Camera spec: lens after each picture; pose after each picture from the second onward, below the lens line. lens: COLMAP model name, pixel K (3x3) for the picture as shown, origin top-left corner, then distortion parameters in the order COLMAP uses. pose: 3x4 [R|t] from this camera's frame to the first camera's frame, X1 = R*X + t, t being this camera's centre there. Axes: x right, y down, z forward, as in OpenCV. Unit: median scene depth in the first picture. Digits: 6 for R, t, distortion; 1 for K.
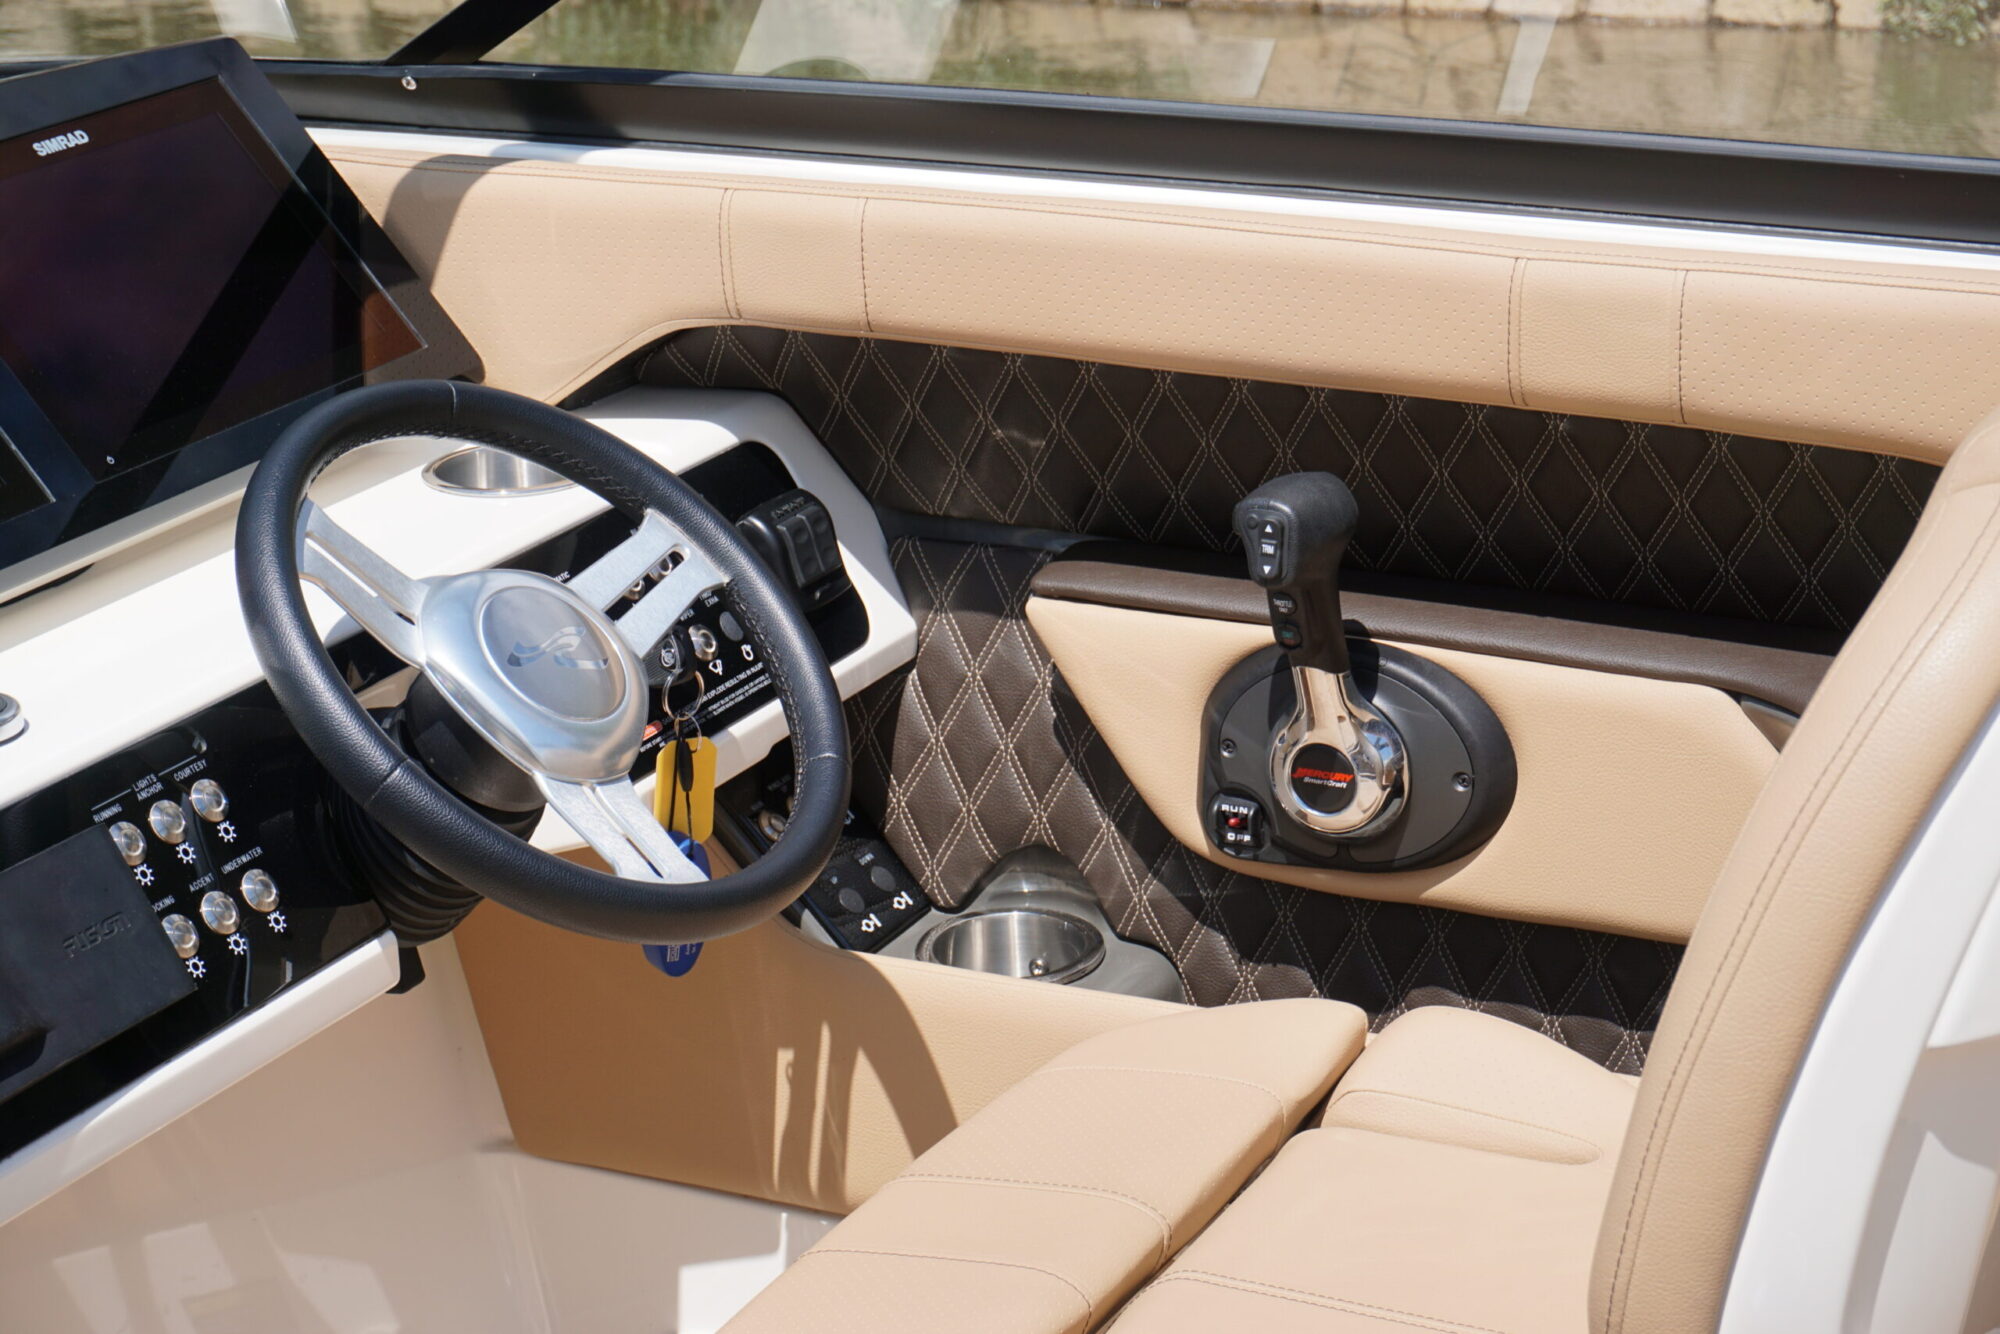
lens RADIAL K [[4385.3, 0, 1000.0], [0, 4385.3, 667.0], [0, 0, 1]] dist [-0.034413, 0.086555]
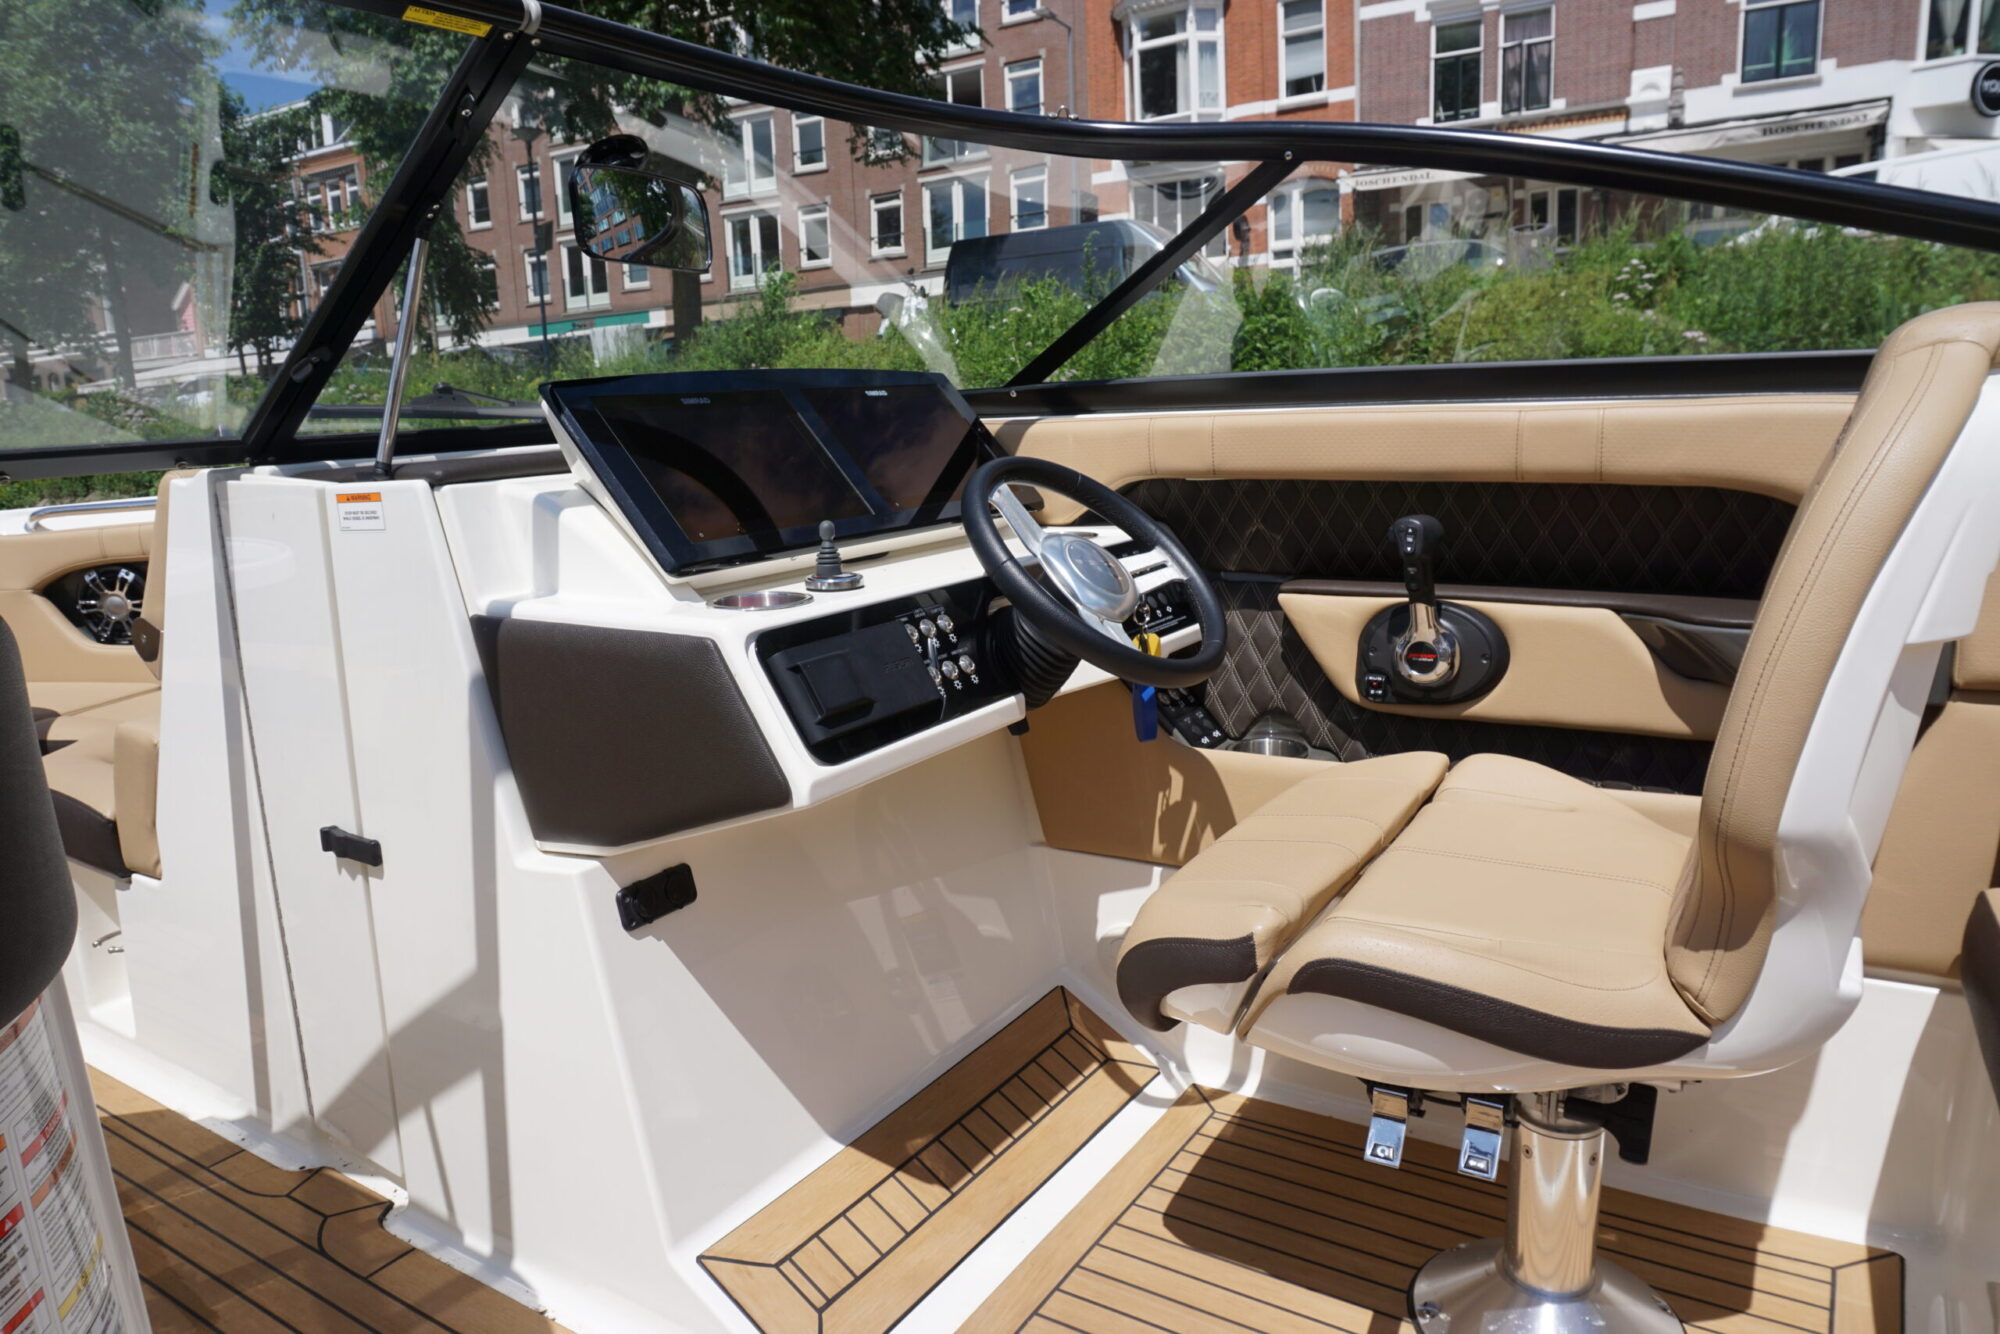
lens RADIAL K [[1360.8, 0, 1005.5], [0, 1360.8, 642.8], [0, 0, 1]] dist [-0.030013, -0.000138]
pose [[0.997317, 0.007875, -0.072782, -0.086726], [-0.018640, 0.988746, -0.148440, 0.121724], [0.070794, 0.149399, 0.986239, 0.283437]]
